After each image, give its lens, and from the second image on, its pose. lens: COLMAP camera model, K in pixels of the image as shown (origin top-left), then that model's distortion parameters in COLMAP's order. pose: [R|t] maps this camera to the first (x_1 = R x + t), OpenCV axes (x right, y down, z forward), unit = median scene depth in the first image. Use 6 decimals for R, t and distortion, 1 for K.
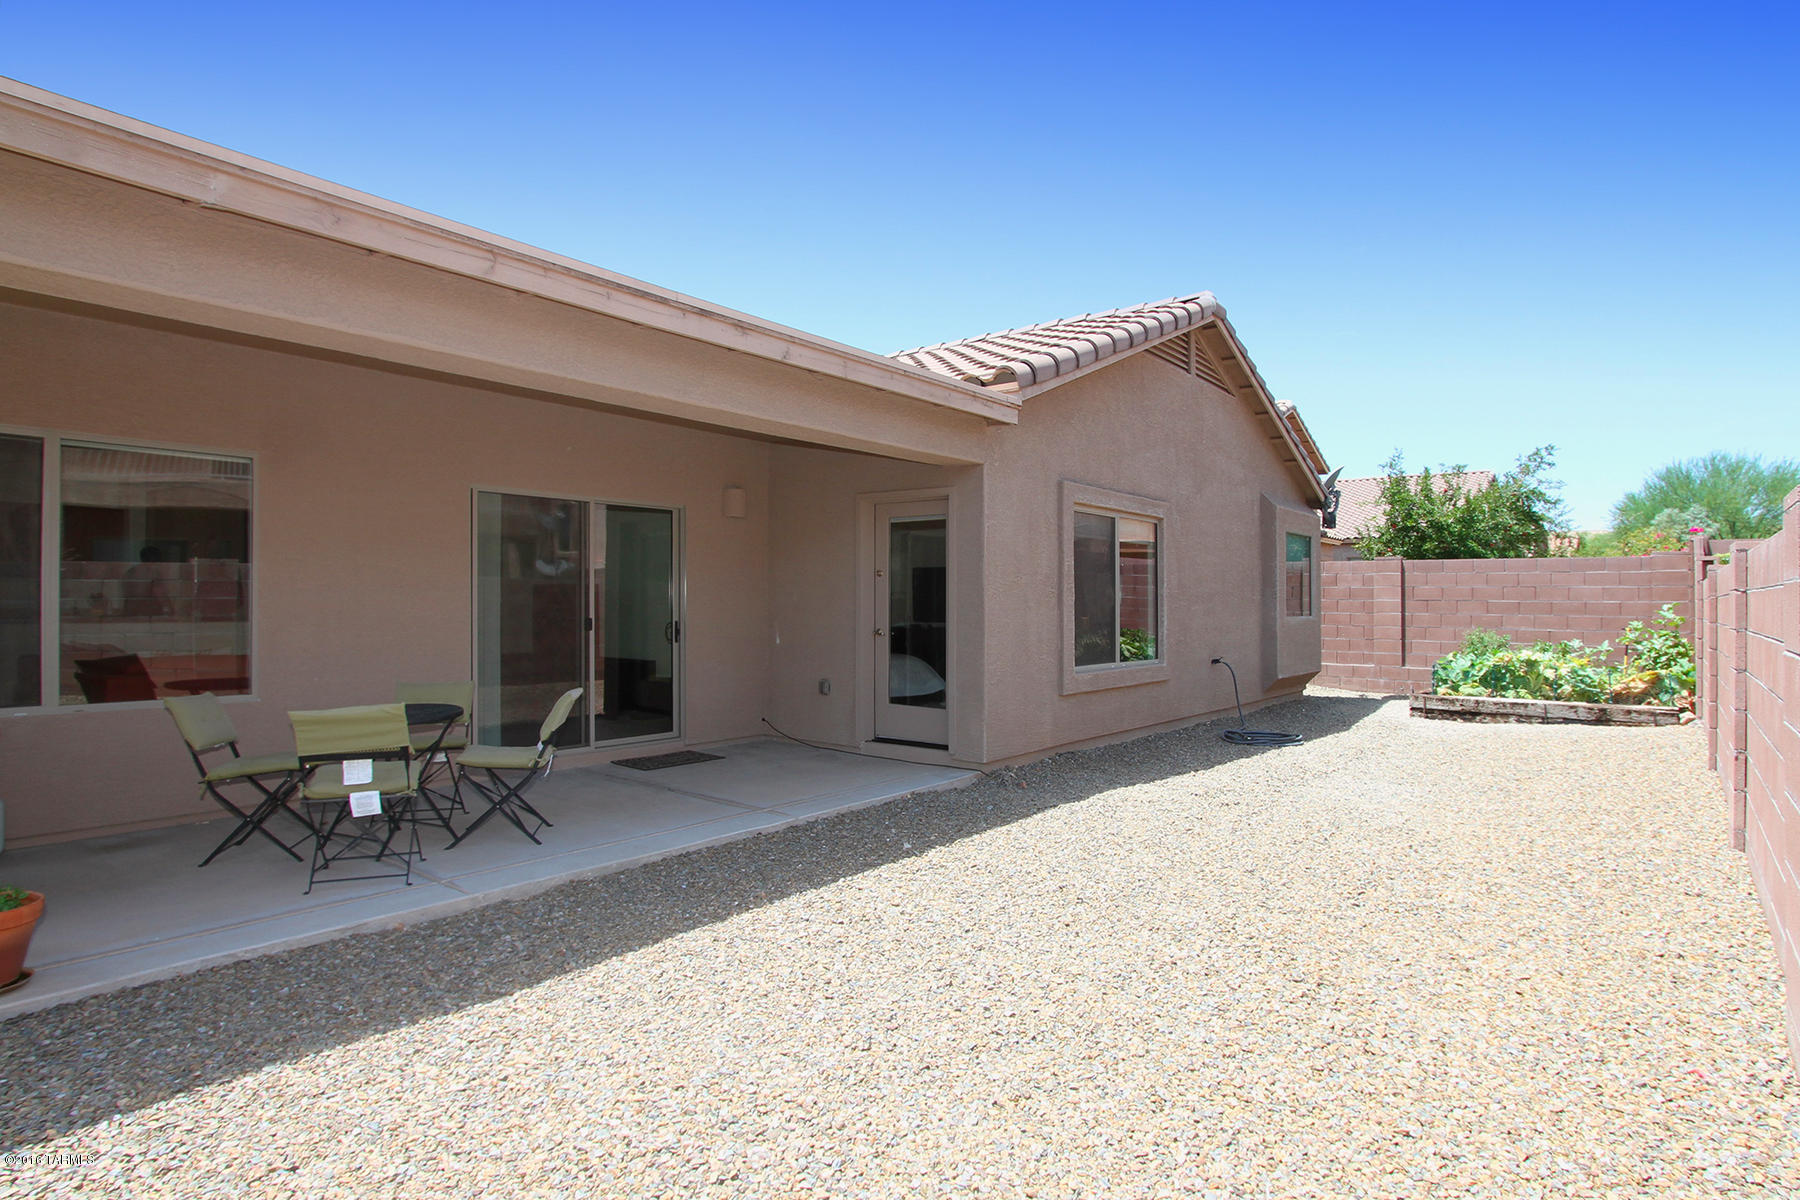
lens RADIAL K [[851.8, 0, 903.6], [0, 851.8, 602.7], [0, 0, 1]] dist [-0.013482, 0.000792]
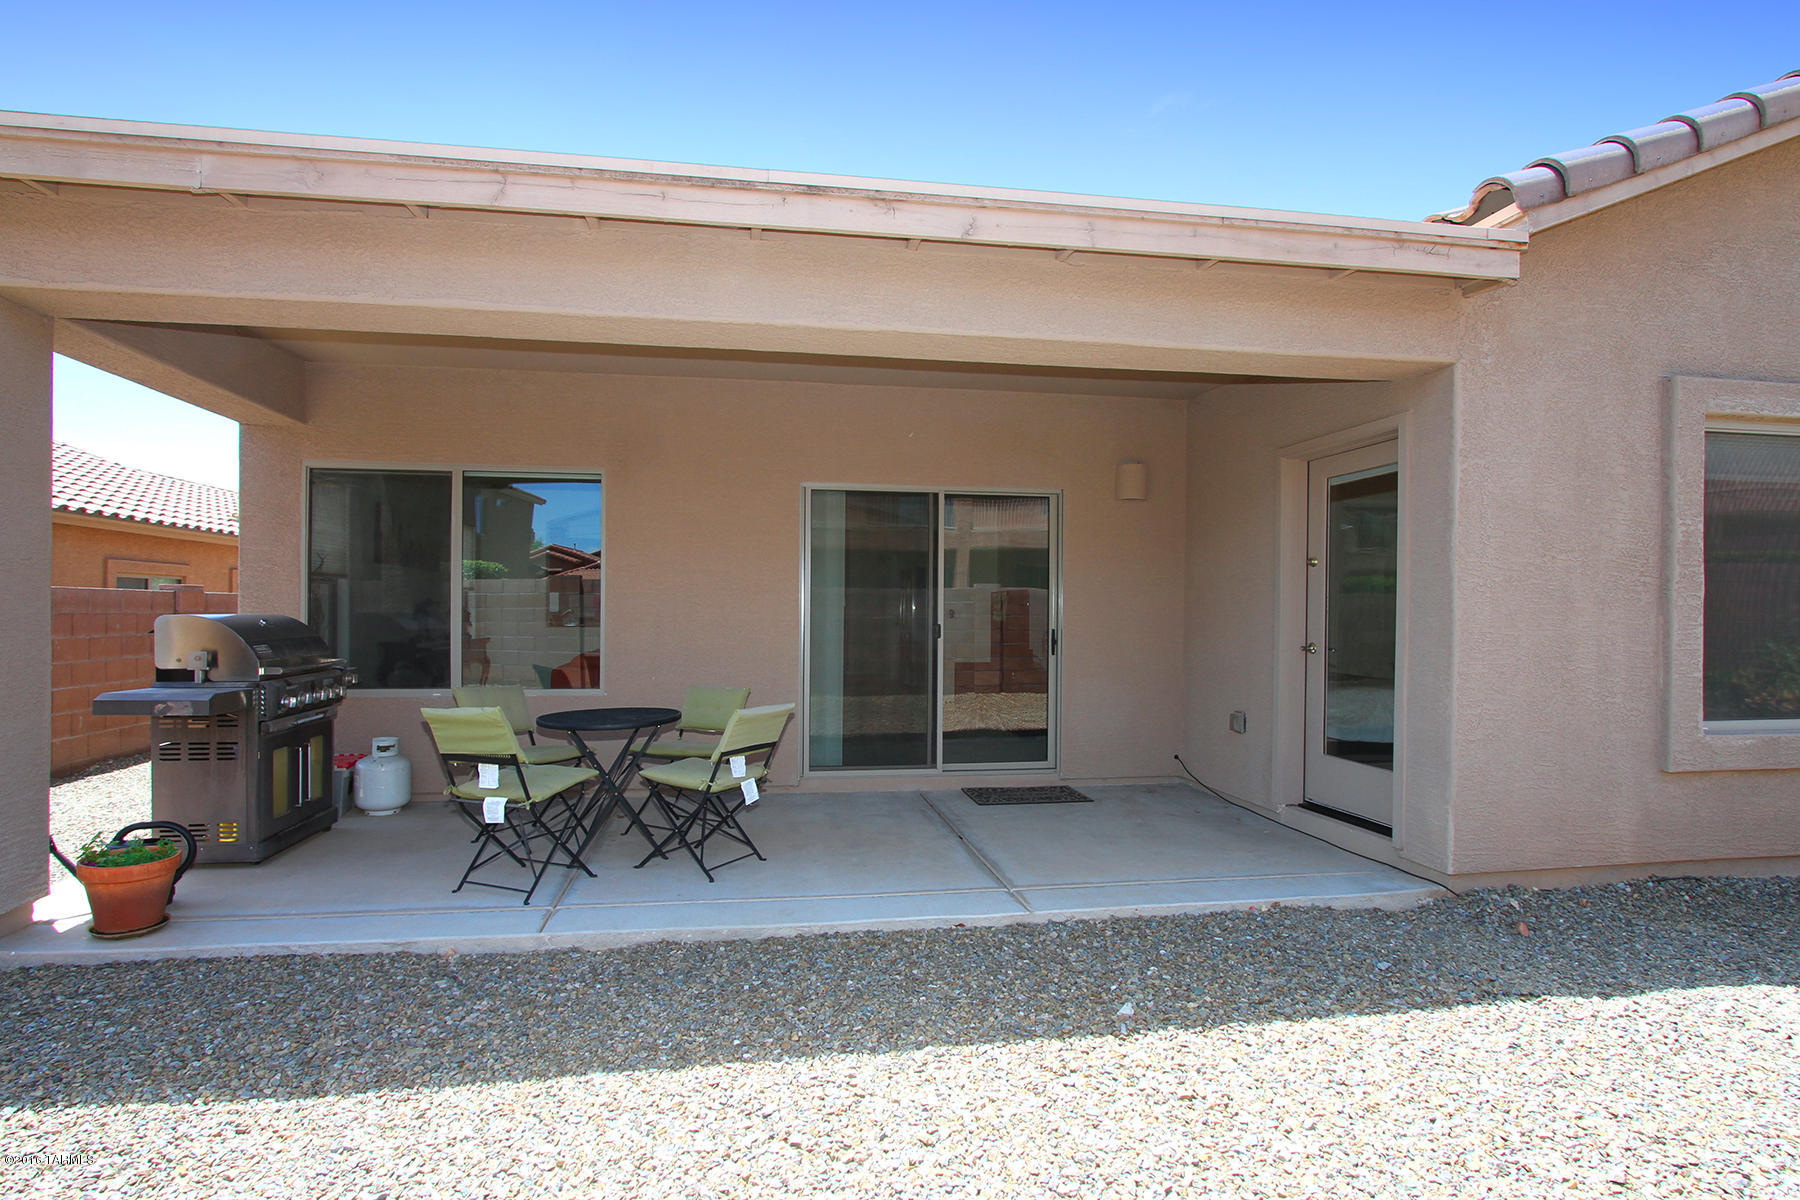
lens RADIAL K [[851.8, 0, 865.8], [0, 851.8, 624.3], [0, 0, 1]] dist [-0.013482, 0.000792]
pose [[0.762441, 0.007396, -0.647016, 0.173358], [-0.000301, 0.999939, 0.011075, 0.010422], [0.647058, -0.008249, 0.762396, 0.315918]]
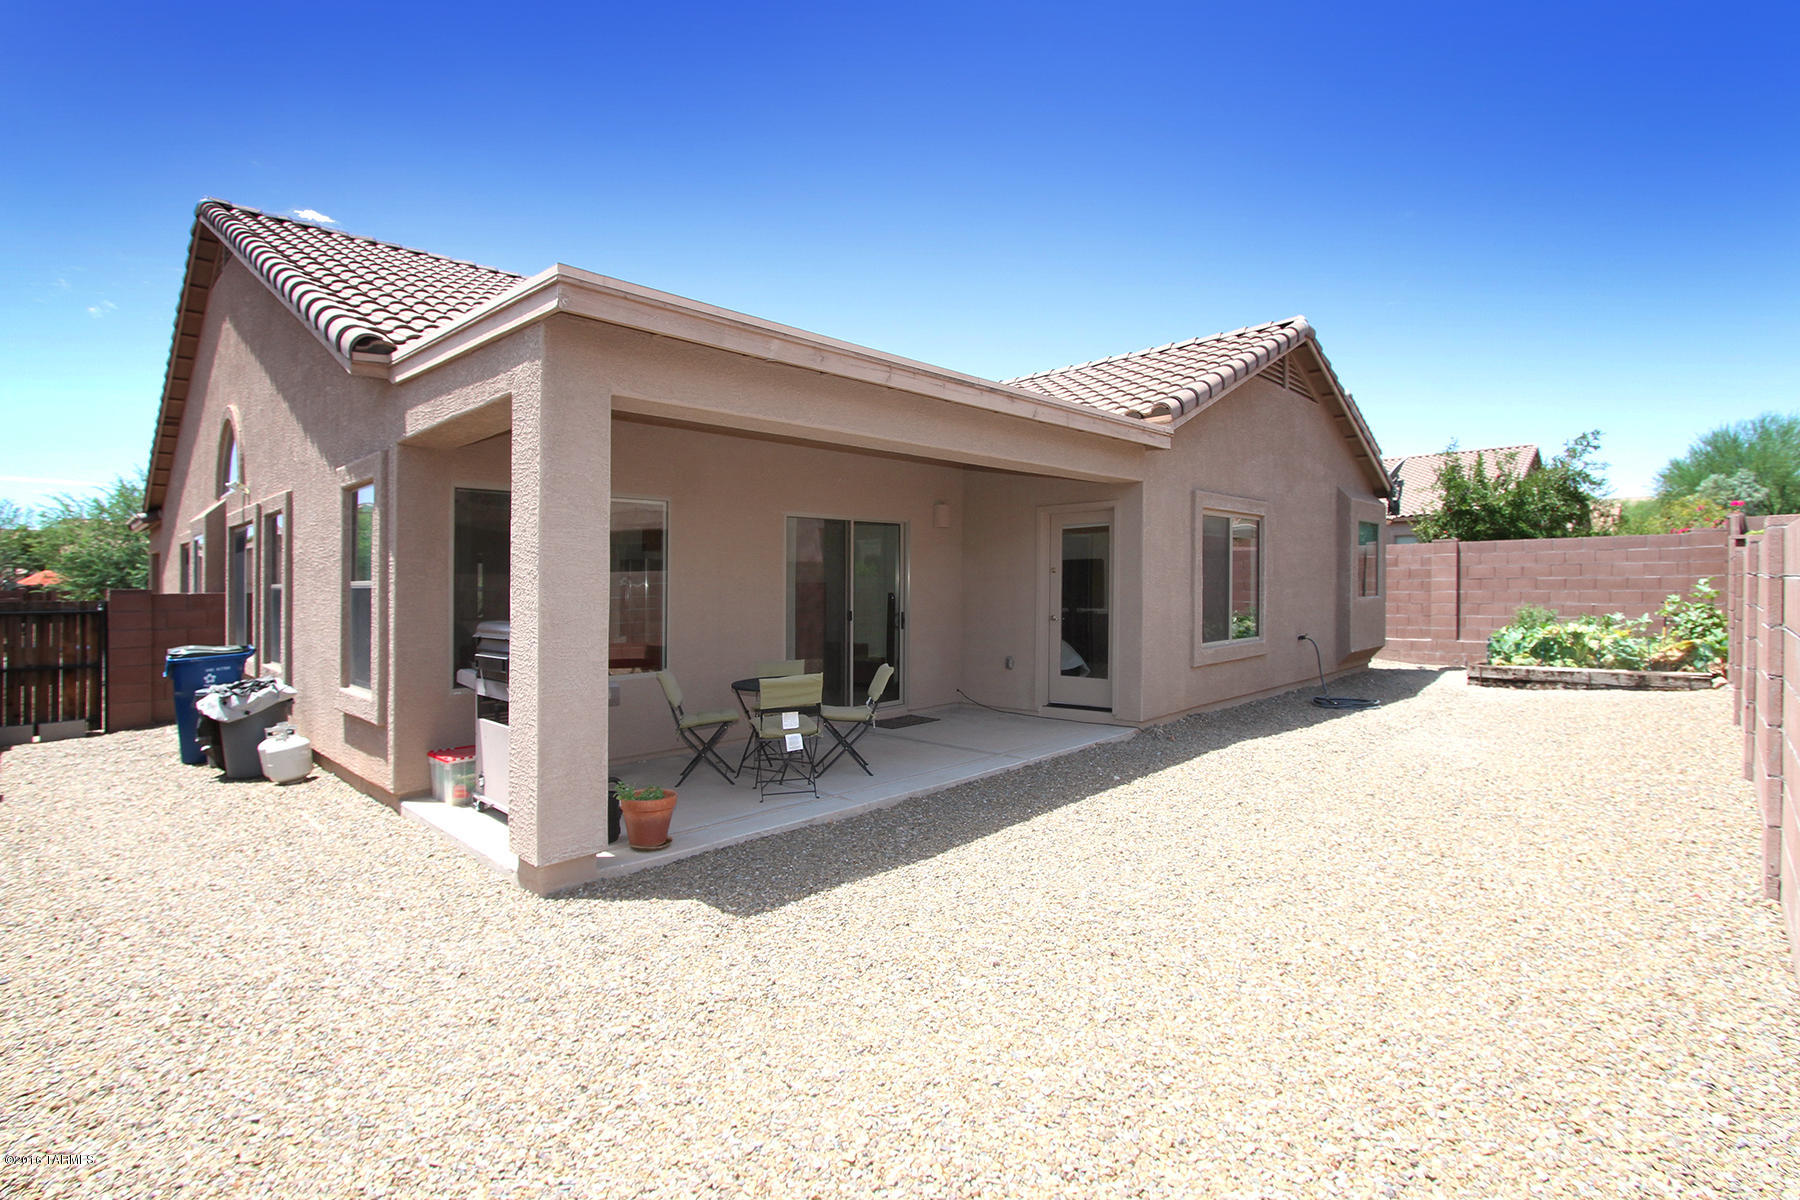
lens RADIAL K [[851.8, 0, 934.9], [0, 851.8, 617.0], [0, 0, 1]] dist [-0.013482, 0.000792]
pose [[0.999841, -0.016104, -0.007710, -0.213216], [0.016380, 0.999177, 0.037114, -0.016886], [0.007106, -0.037234, 0.999281, -0.262488]]
